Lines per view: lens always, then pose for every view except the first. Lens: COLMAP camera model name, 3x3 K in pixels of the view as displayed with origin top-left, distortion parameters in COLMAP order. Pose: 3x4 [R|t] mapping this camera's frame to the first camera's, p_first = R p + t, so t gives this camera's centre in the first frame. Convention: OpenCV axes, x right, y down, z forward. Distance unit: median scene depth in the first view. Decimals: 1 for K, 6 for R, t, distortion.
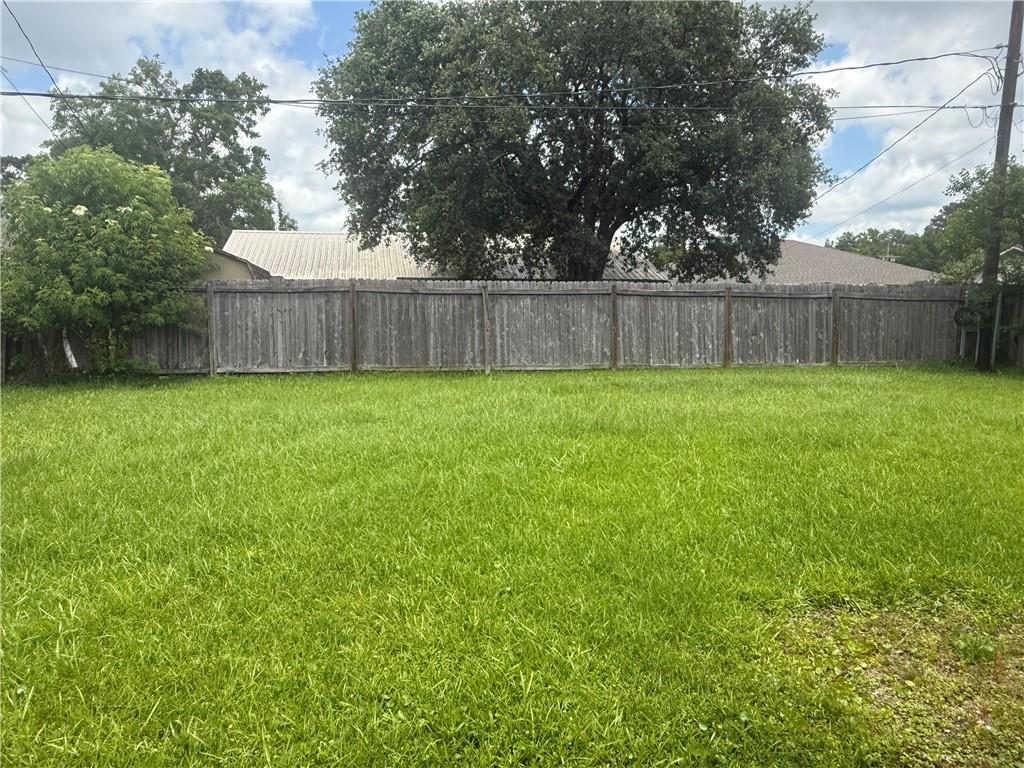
lens RADIAL K [[729.3, 0, 511.5], [0, 729.3, 393.0], [0, 0, 1]] dist [-0.005098, 0.000326]
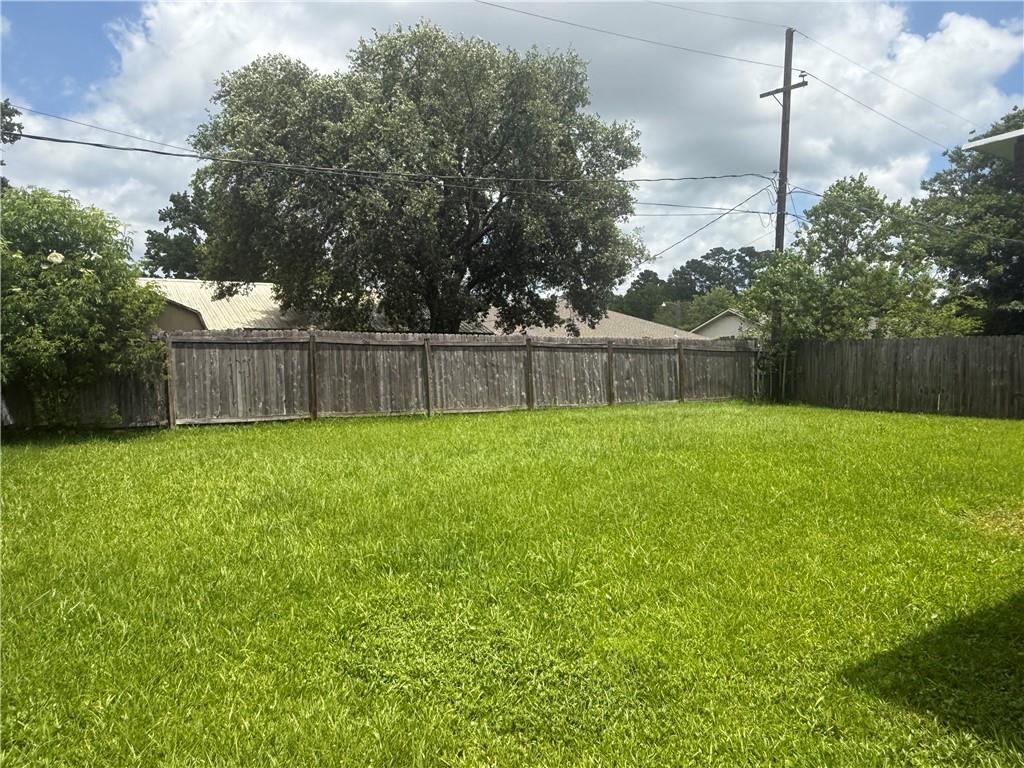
lens RADIAL K [[729.3, 0, 513.3], [0, 729.3, 375.4], [0, 0, 1]] dist [-0.005098, 0.000326]
pose [[0.924756, -0.011191, 0.380395, -0.338243], [0.045796, 0.995576, -0.082044, 0.006912], [-0.377794, 0.093291, 0.921178, -0.071563]]
